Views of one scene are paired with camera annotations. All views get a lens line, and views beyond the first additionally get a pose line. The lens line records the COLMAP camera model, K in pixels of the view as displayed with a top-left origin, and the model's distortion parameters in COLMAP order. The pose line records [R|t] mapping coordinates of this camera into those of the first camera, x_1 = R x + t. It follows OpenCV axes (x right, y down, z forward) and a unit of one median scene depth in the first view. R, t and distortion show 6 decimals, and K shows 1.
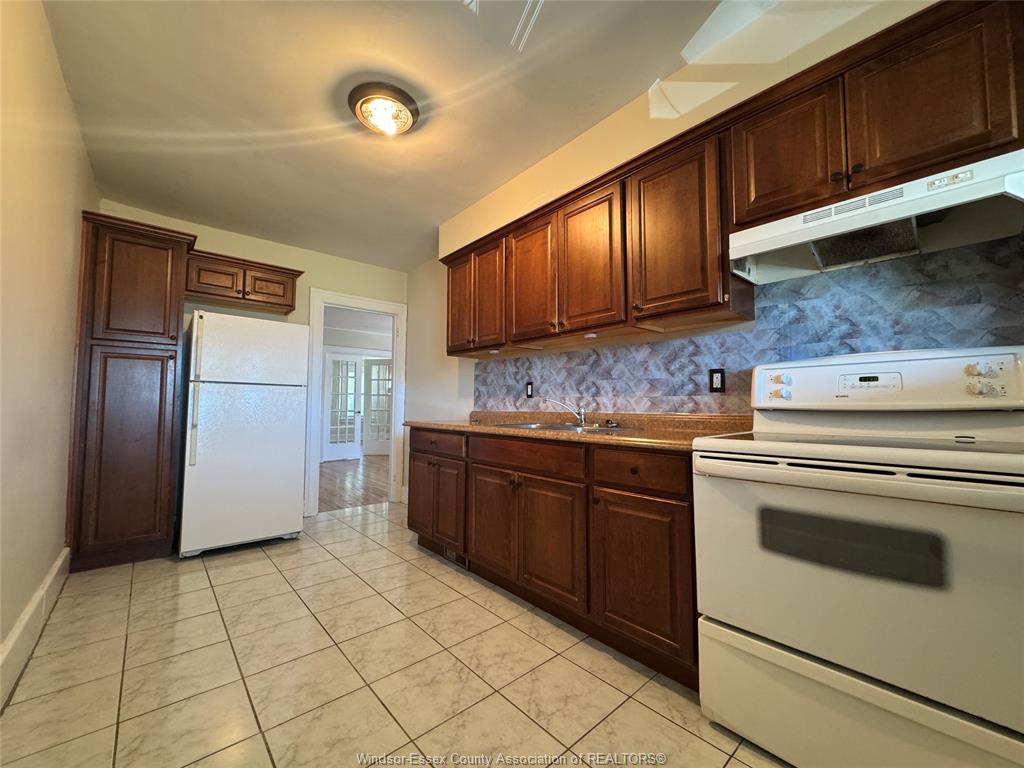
lens RADIAL K [[407.1, 0, 511.4], [0, 407.1, 384.2], [0, 0, 1]] dist [-0.001807, 0.000072]
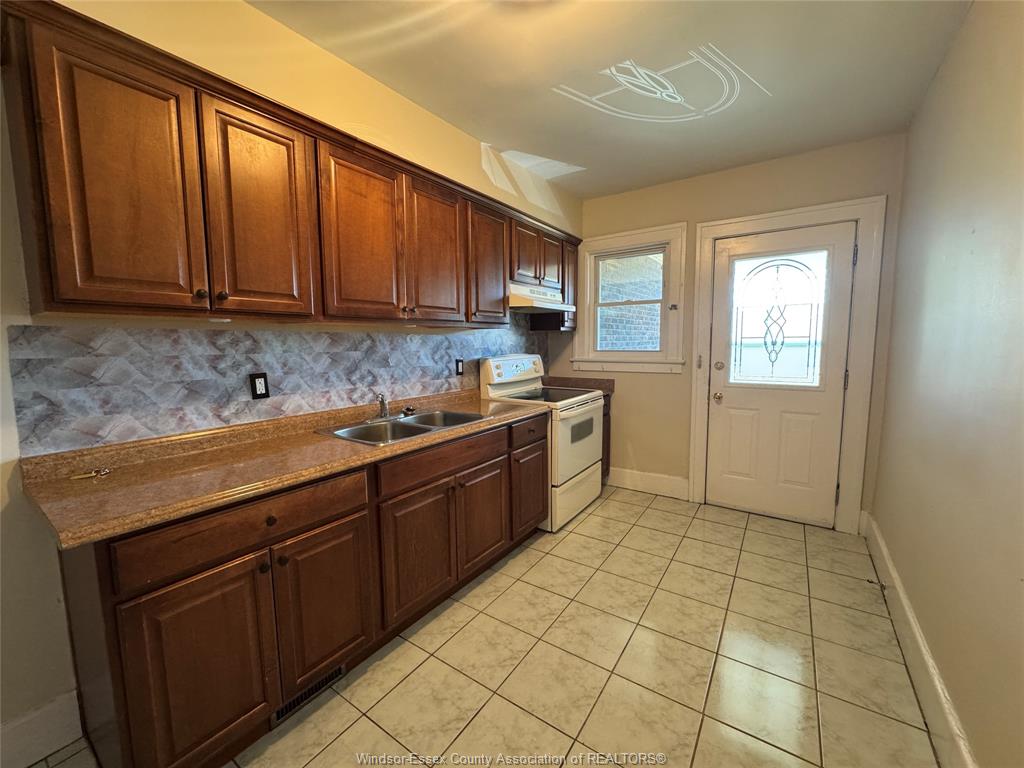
lens RADIAL K [[407.1, 0, 511.4], [0, 407.1, 384.2], [0, 0, 1]] dist [-0.001807, 0.000072]
pose [[-0.240908, -0.104428, 0.964914, -0.753596], [-0.044396, 0.994340, 0.096528, -0.076525], [-0.969532, -0.019584, -0.244180, 0.920448]]
